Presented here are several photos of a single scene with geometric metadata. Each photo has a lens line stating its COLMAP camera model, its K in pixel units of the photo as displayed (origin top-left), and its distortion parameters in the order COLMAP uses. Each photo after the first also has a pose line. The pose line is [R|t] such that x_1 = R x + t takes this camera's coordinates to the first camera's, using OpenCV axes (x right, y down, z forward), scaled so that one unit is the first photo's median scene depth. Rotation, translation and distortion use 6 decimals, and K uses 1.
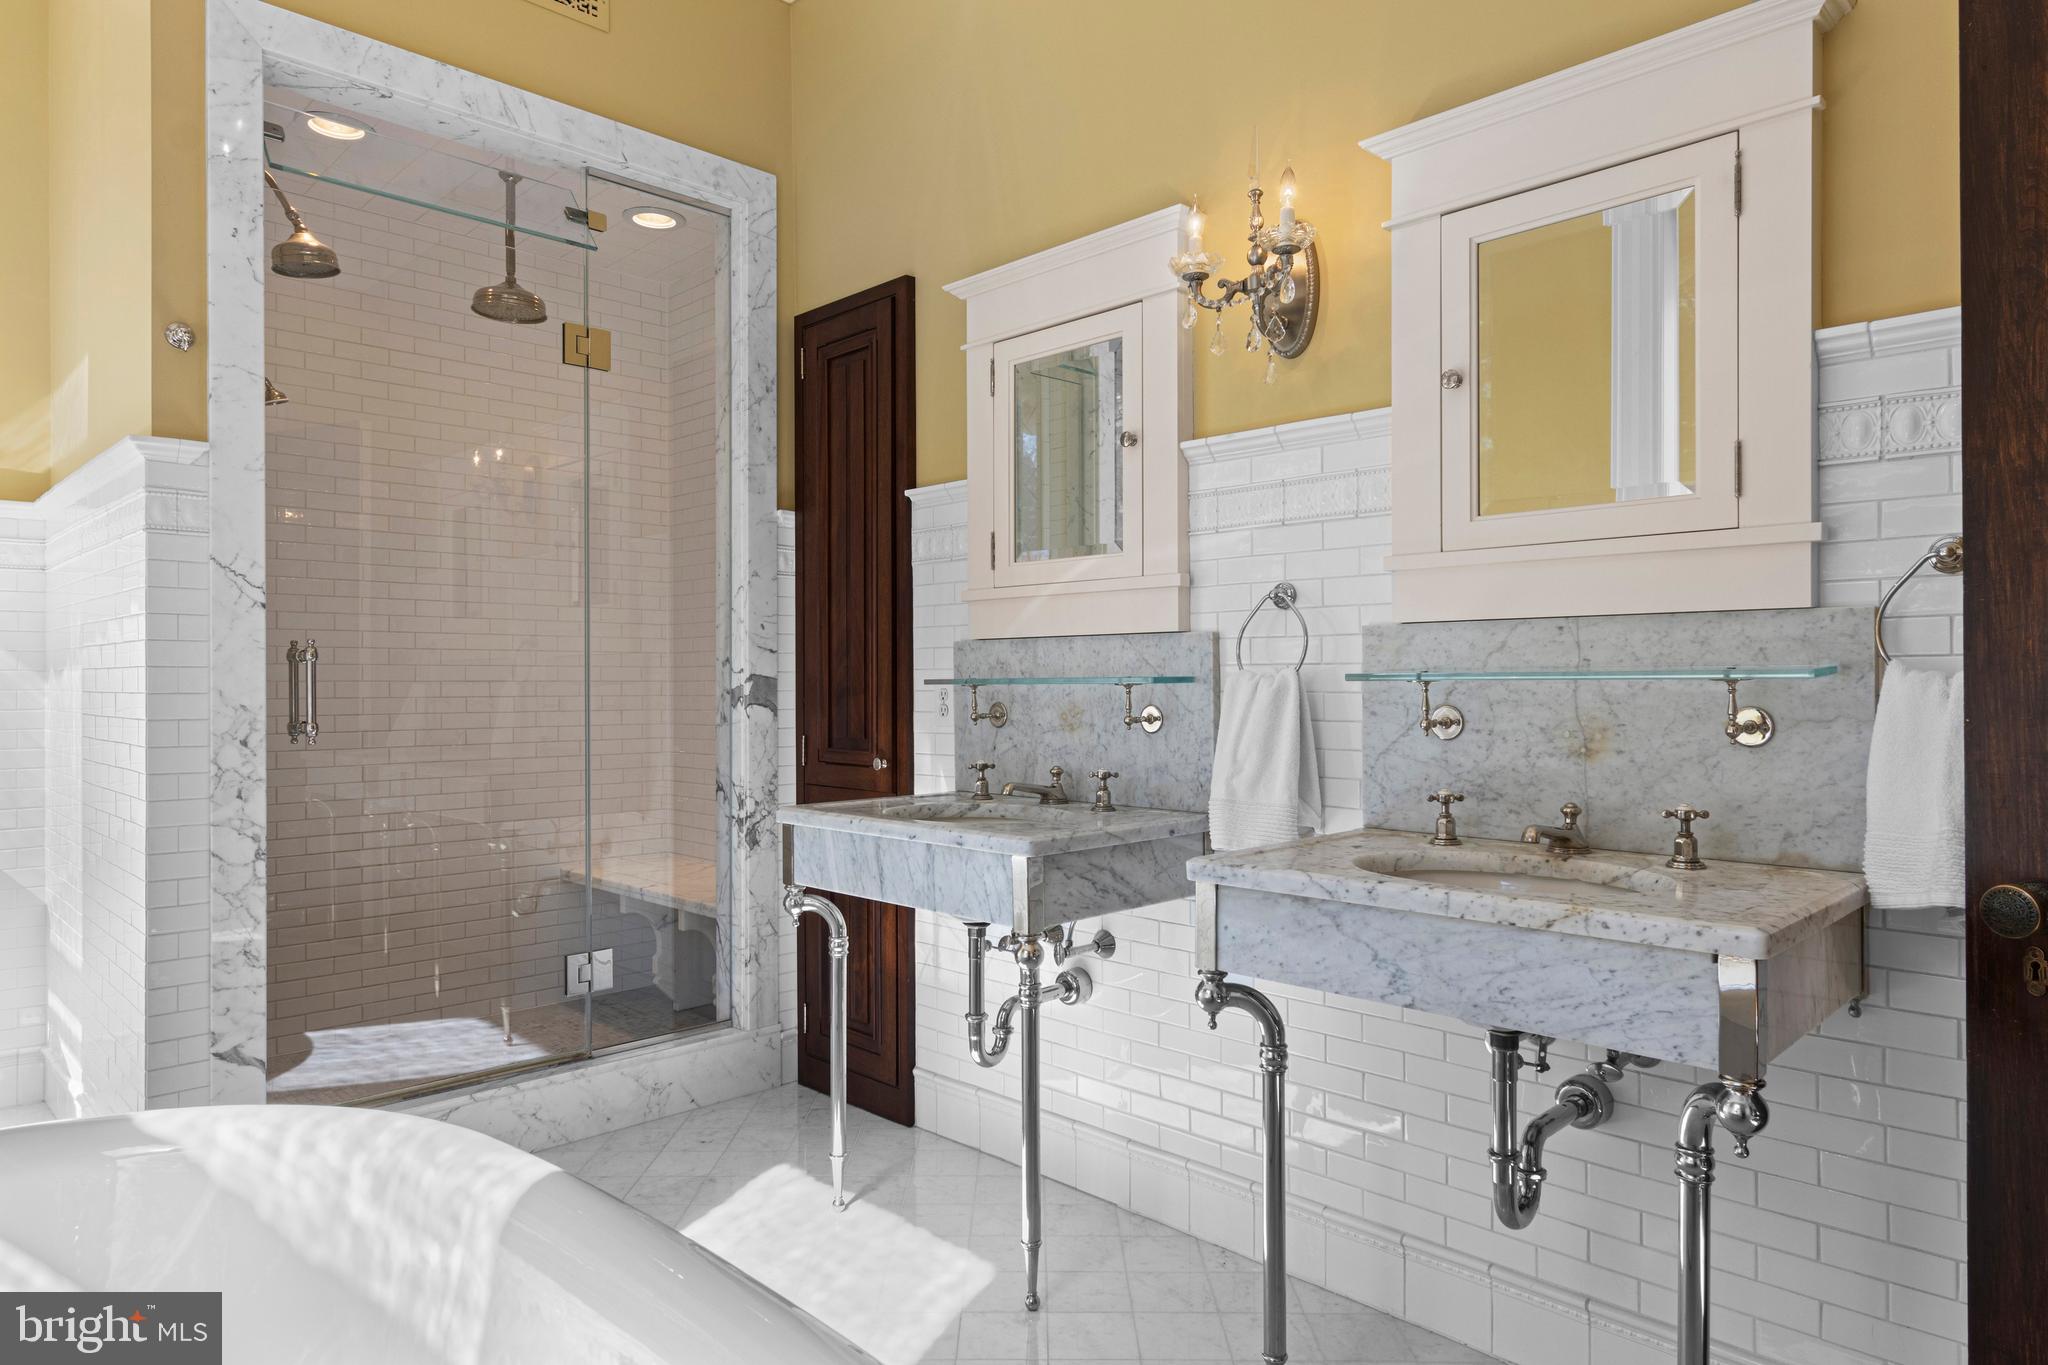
lens RADIAL K [[1238.8, 0, 1024.0], [0, 1238.8, 682.5], [0, 0, 1]] dist [0.000248, 0.000010]
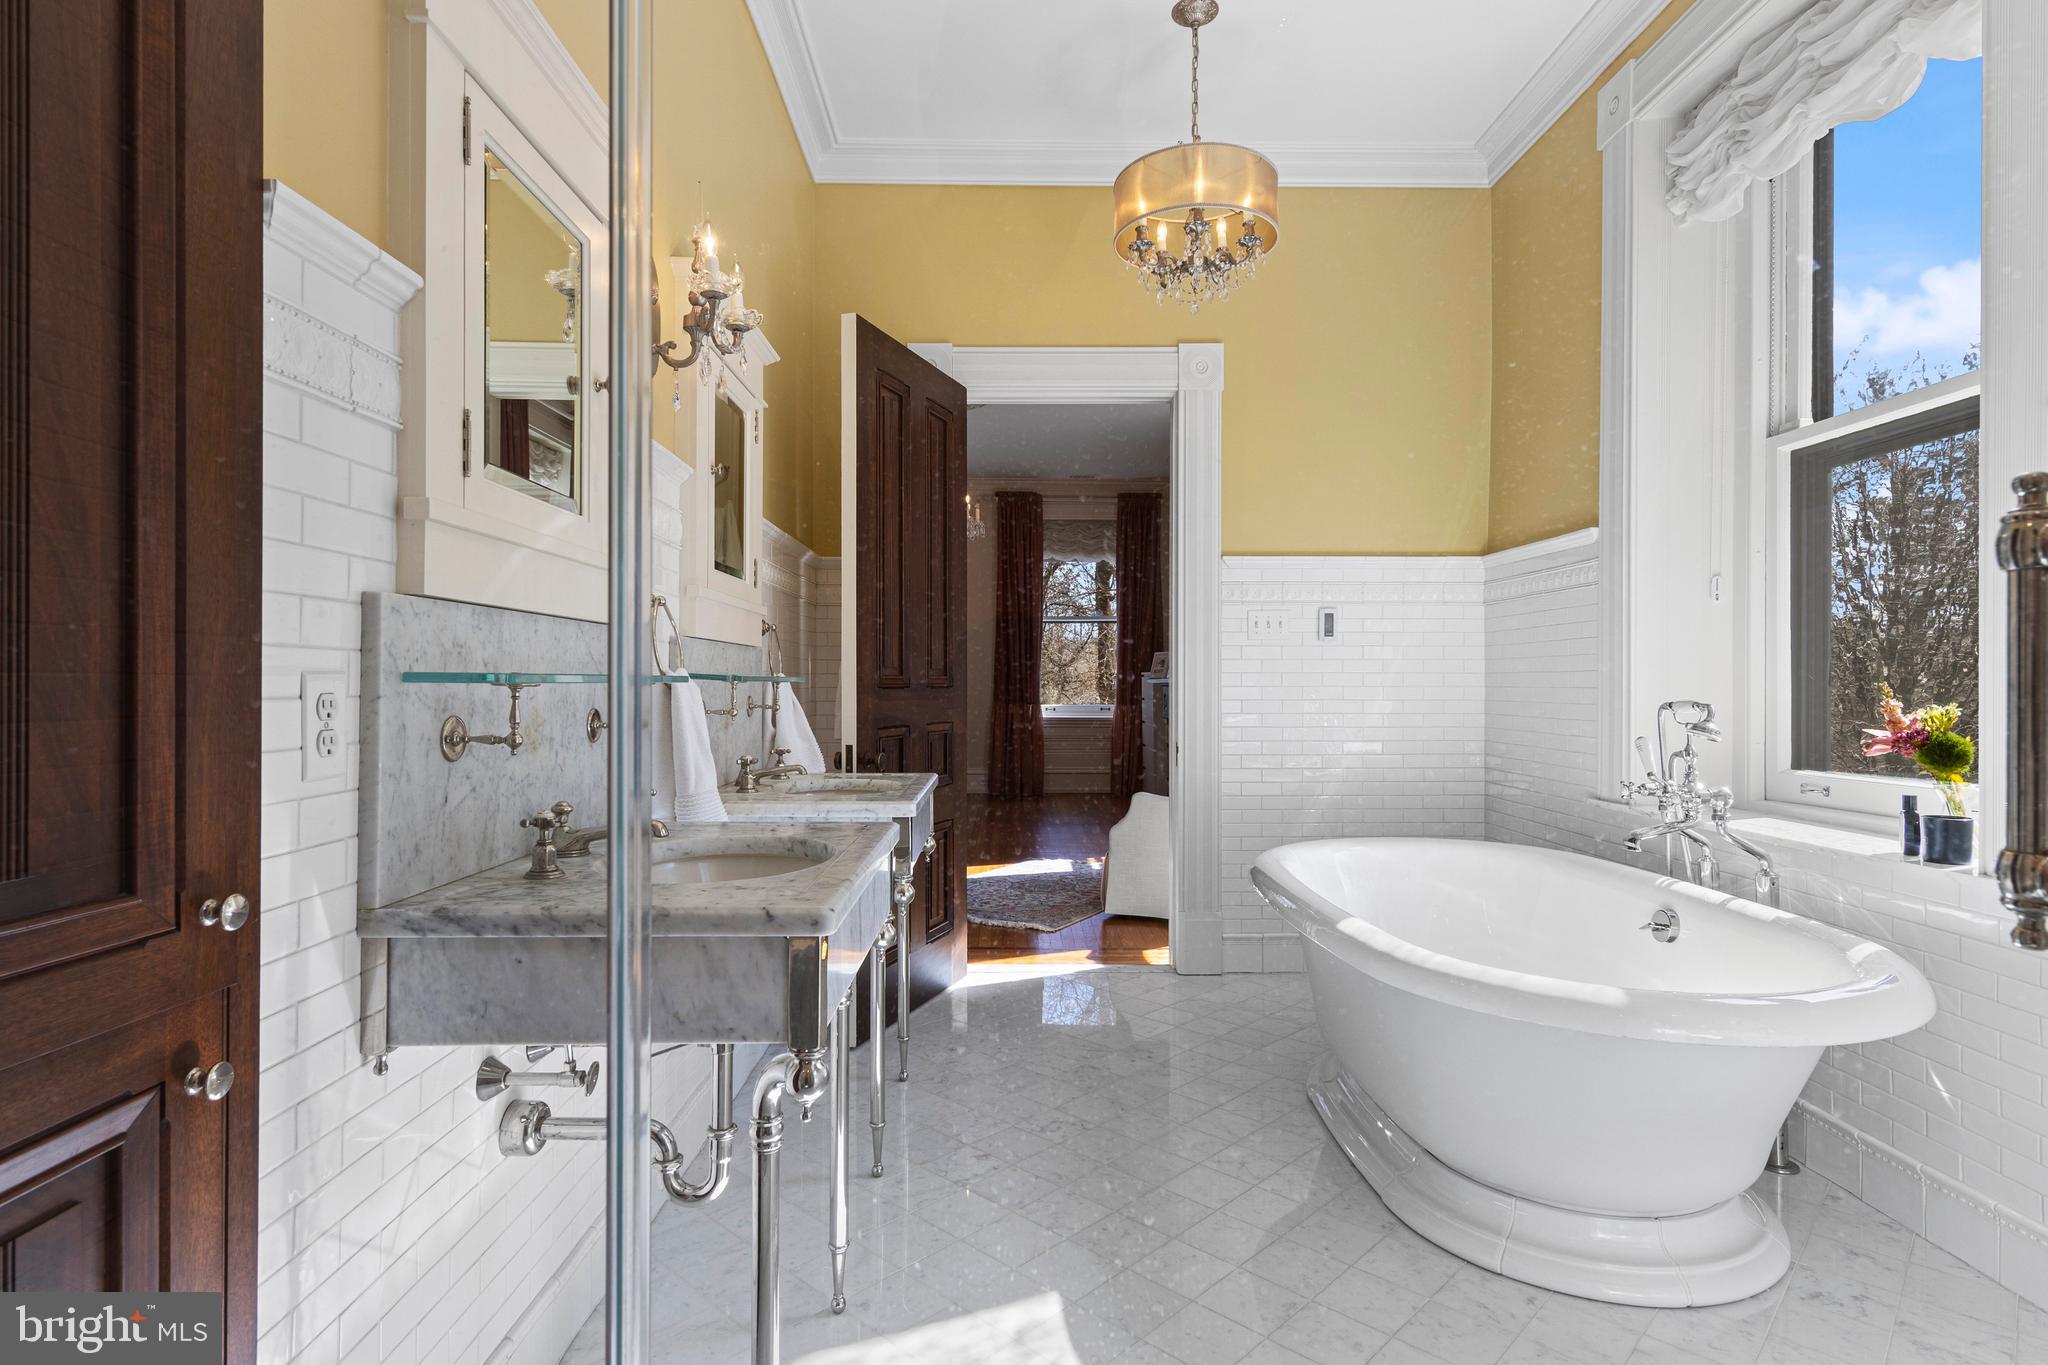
lens RADIAL K [[1044.6, 0, 1024.0], [0, 1044.6, 682.5], [0, 0, 1]] dist [0.009048, -0.001164]
pose [[-0.719462, 0.003121, 0.694525, -0.540739], [0.001151, 0.999994, -0.003301, 0.003026], [-0.694531, -0.001576, -0.719461, 1.183529]]
